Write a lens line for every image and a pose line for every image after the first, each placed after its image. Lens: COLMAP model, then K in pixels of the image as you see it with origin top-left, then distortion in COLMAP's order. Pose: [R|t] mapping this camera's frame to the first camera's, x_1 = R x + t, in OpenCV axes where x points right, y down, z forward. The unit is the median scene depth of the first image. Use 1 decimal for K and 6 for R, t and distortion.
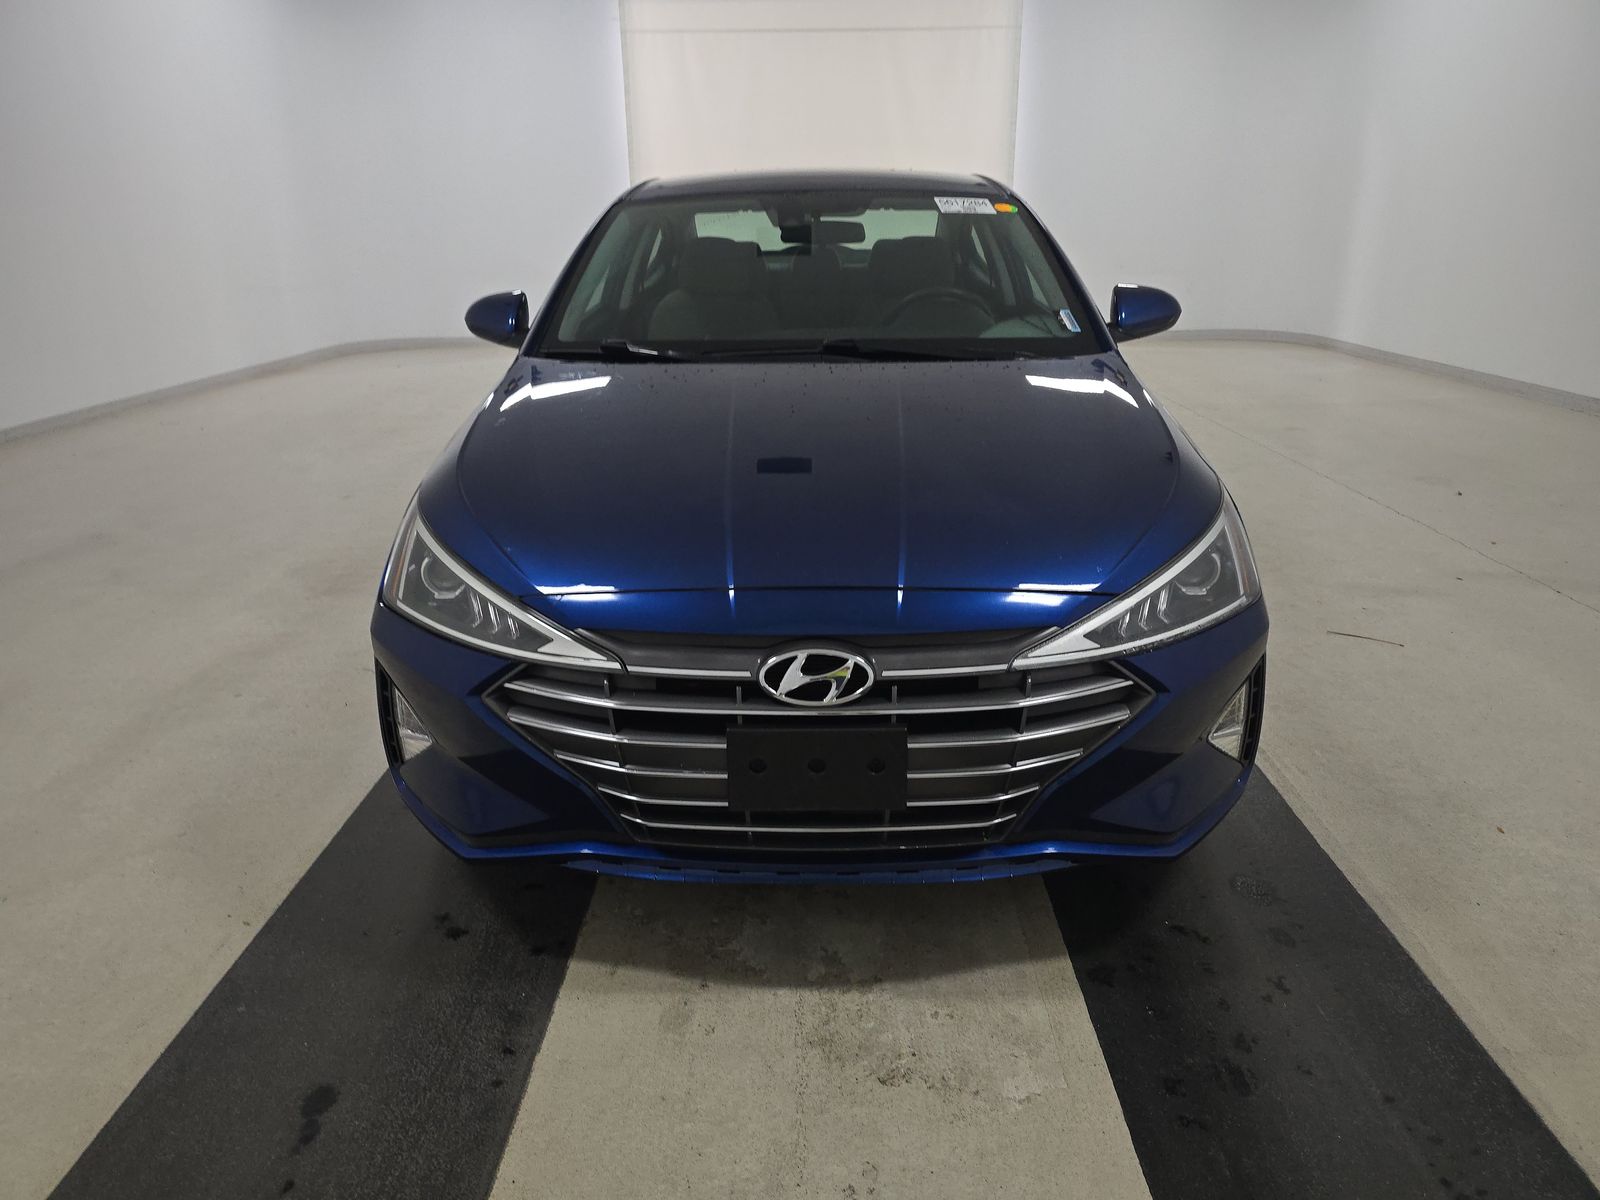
lens RADIAL K [[1073.9, 0, 800.0], [0, 1073.9, 600.0], [0, 0, 1]] dist [0.059069, -0.052372]
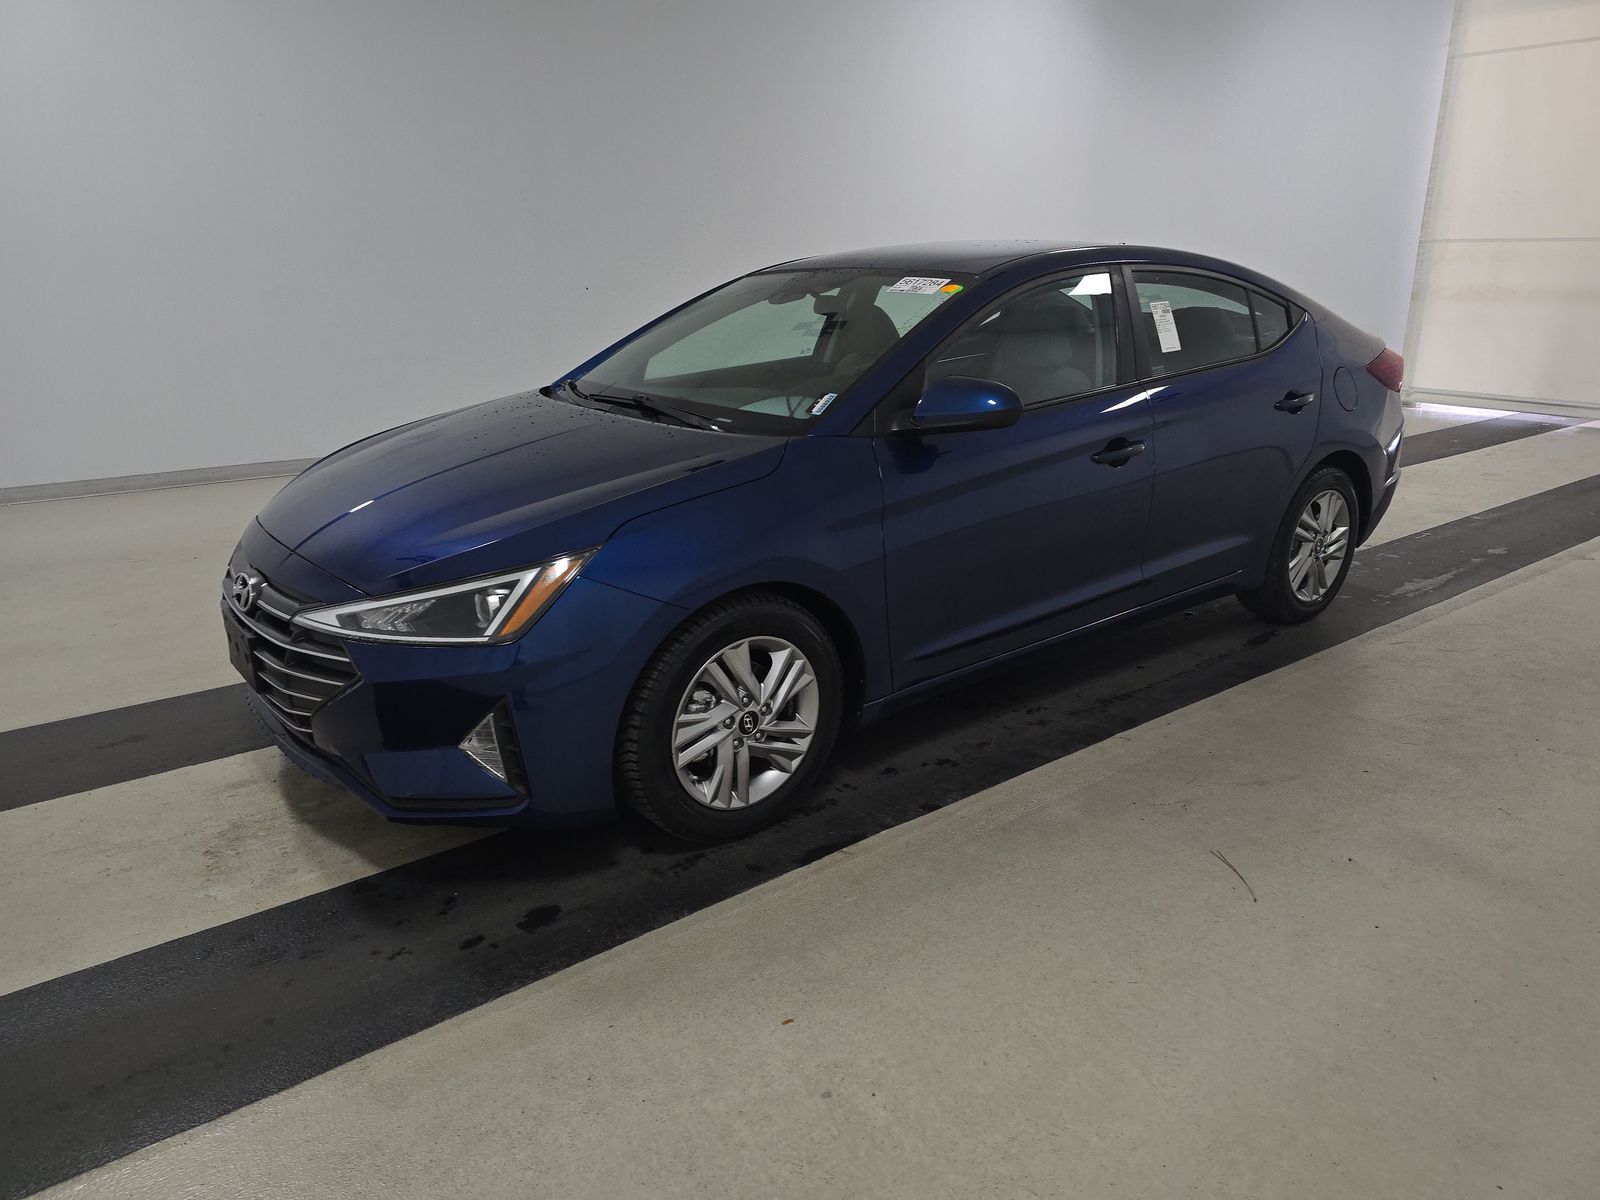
lens RADIAL K [[1073.9, 0, 800.0], [0, 1073.9, 600.0], [0, 0, 1]] dist [0.059069, -0.052372]
pose [[0.623558, 0.241313, -0.743602, 1.487732], [-0.262191, 0.960632, 0.091879, -0.240159], [0.736499, 0.137674, 0.662280, 0.476407]]
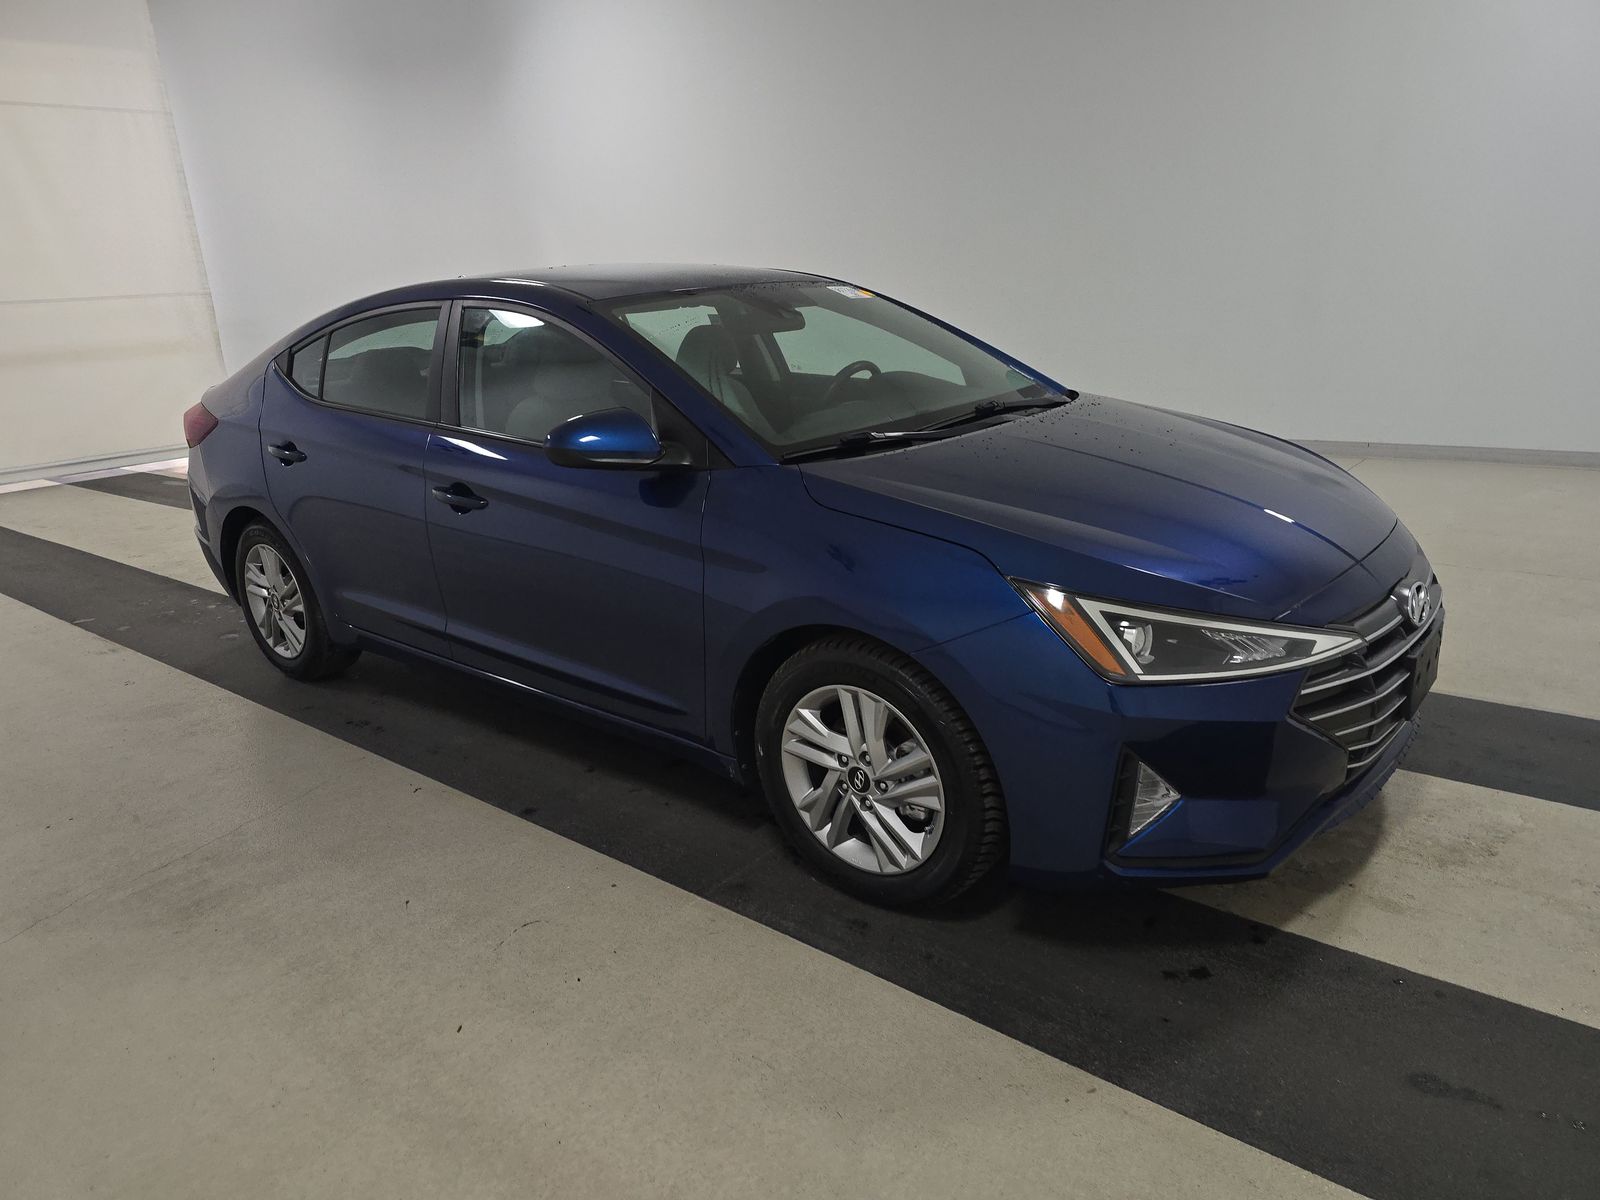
lens RADIAL K [[1073.9, 0, 800.0], [0, 1073.9, 600.0], [0, 0, 1]] dist [0.059069, -0.052372]
pose [[0.612680, -0.245311, 0.751296, -1.347057], [0.304362, 0.950526, 0.062156, -0.233139], [-0.729375, 0.190584, 0.657031, 0.567414]]
